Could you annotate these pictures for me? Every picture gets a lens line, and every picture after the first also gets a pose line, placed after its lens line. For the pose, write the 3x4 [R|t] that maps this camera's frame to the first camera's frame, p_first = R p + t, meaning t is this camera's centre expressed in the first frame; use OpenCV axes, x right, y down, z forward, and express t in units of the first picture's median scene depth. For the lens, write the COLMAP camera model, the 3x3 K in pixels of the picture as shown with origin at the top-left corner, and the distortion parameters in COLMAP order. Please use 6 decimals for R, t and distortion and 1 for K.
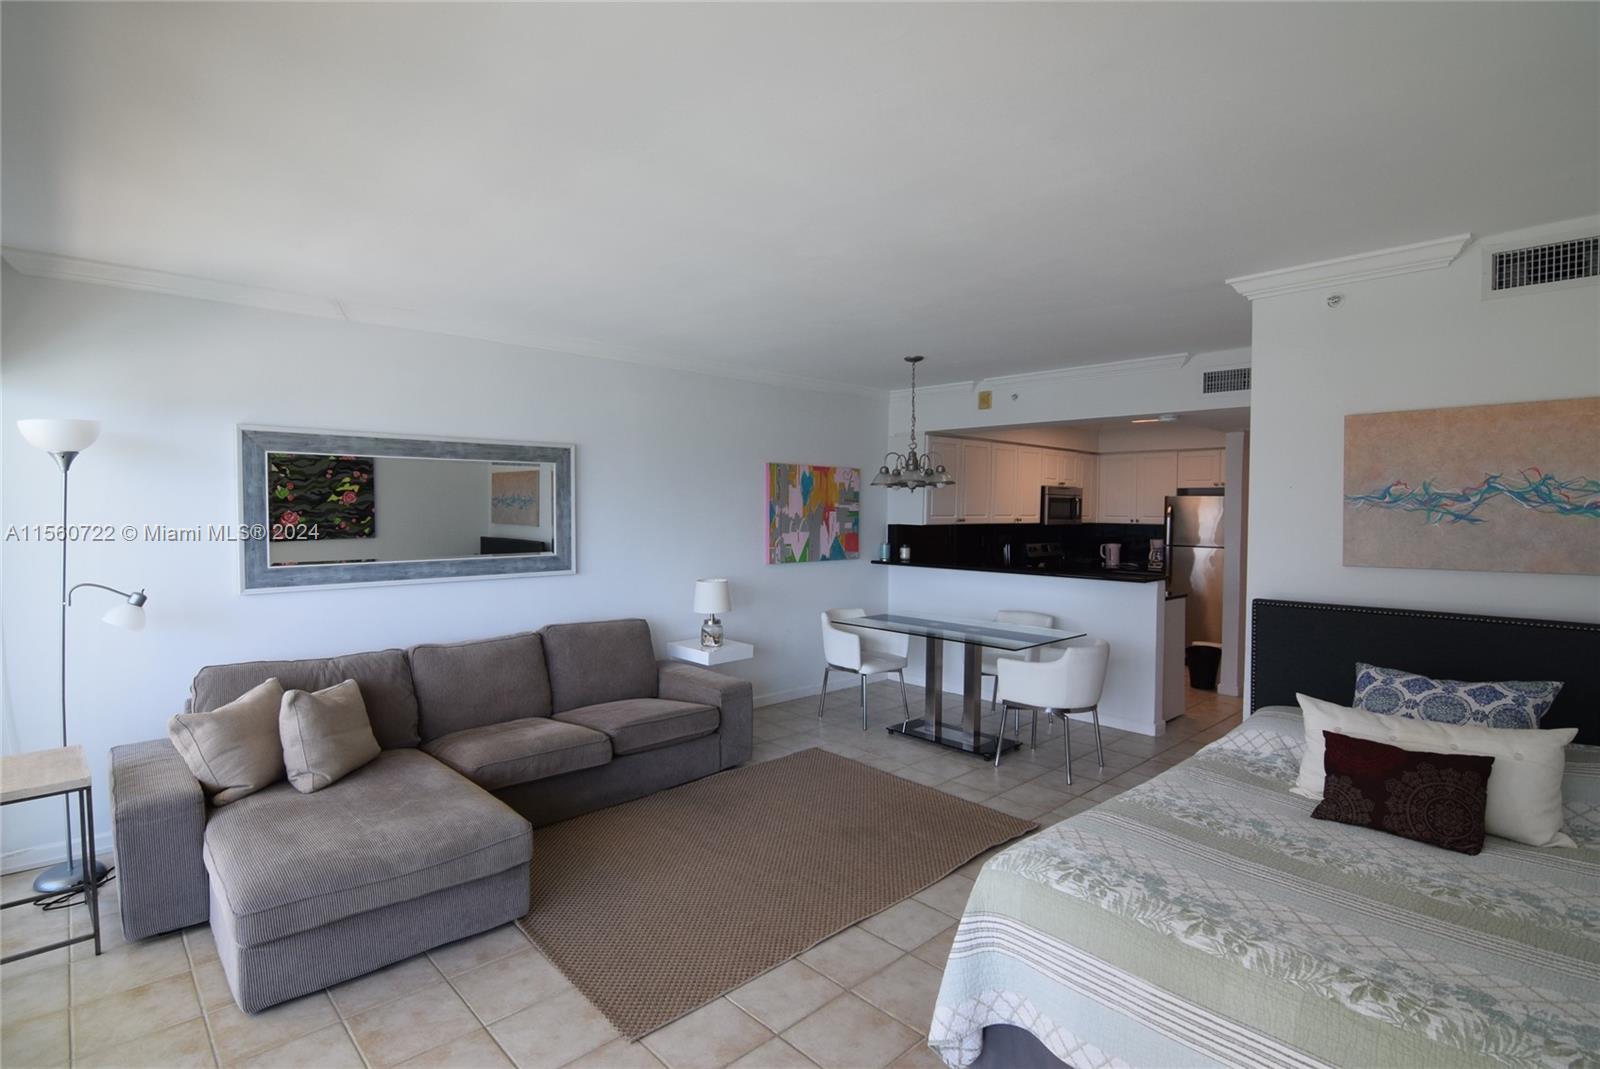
lens RADIAL K [[784.9, 0, 798.0], [0, 784.9, 512.8], [0, 0, 1]] dist [-0.002811, -0.001042]
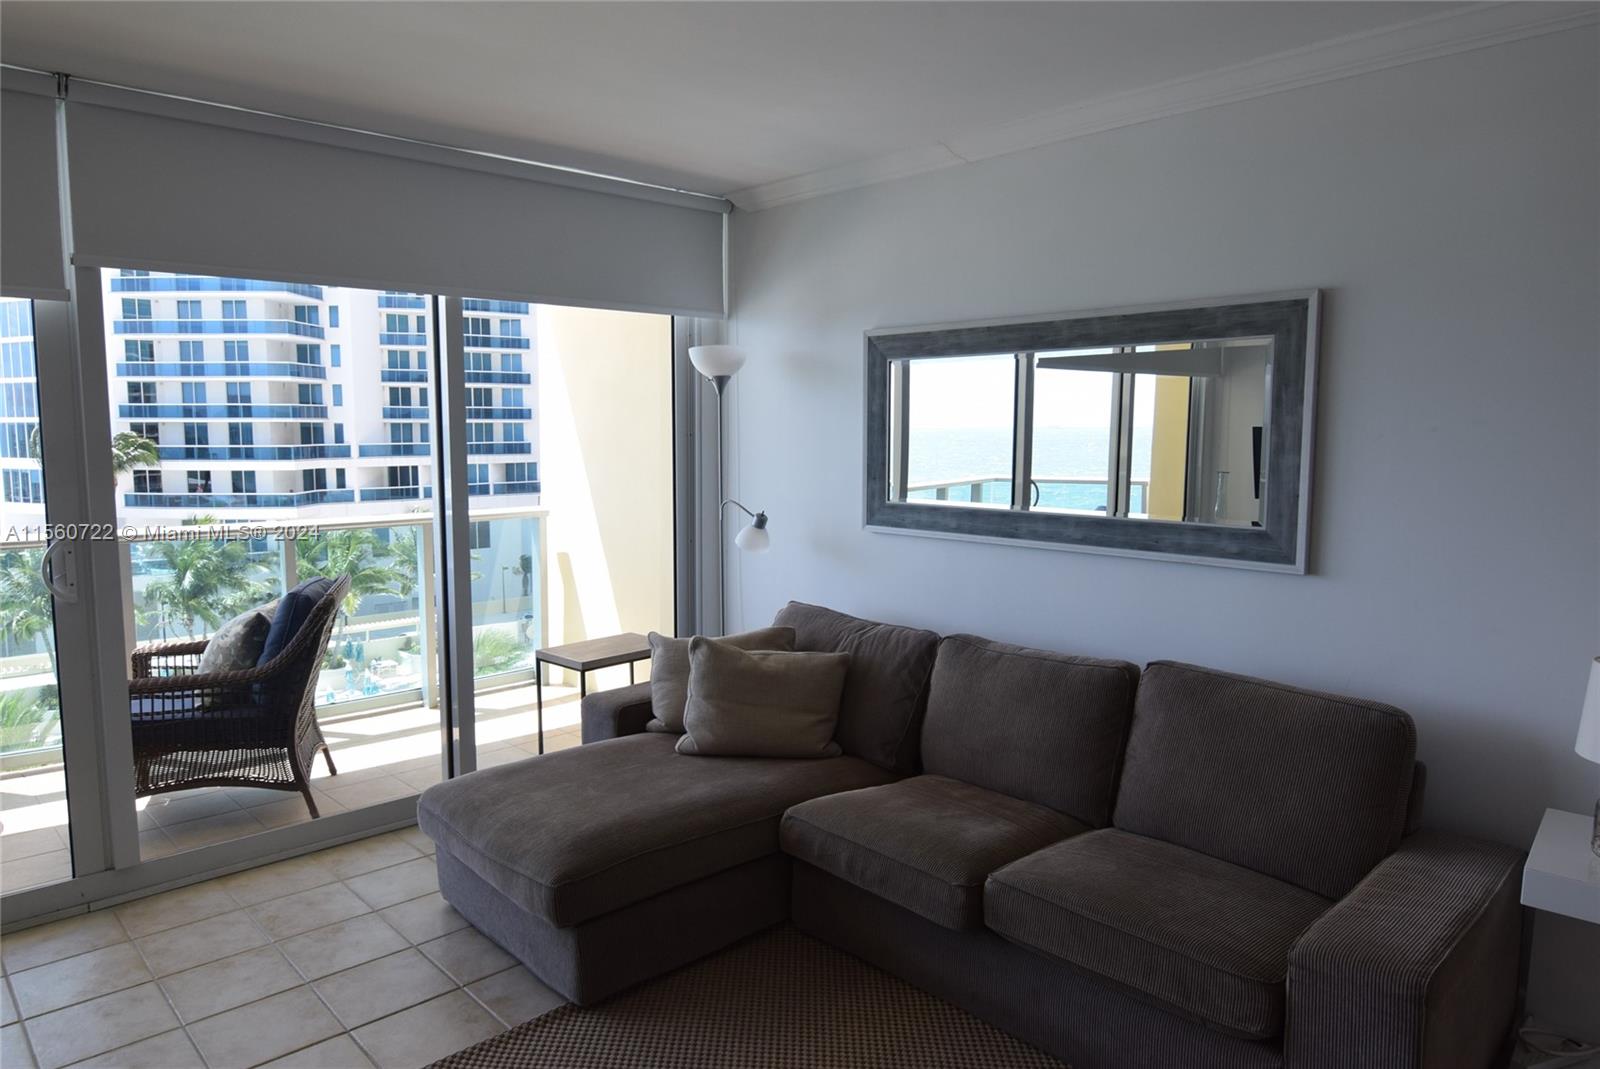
lens RADIAL K [[1028.5, 0, 800.0], [0, 1028.5, 534.5], [0, 0, 1]] dist [0.006631, 0.001658]
pose [[-0.003981, 0.101759, -0.994801, 0.231777], [-0.009364, 0.994762, 0.101792, -0.003166], [0.999948, 0.009721, -0.003008, 0.518731]]
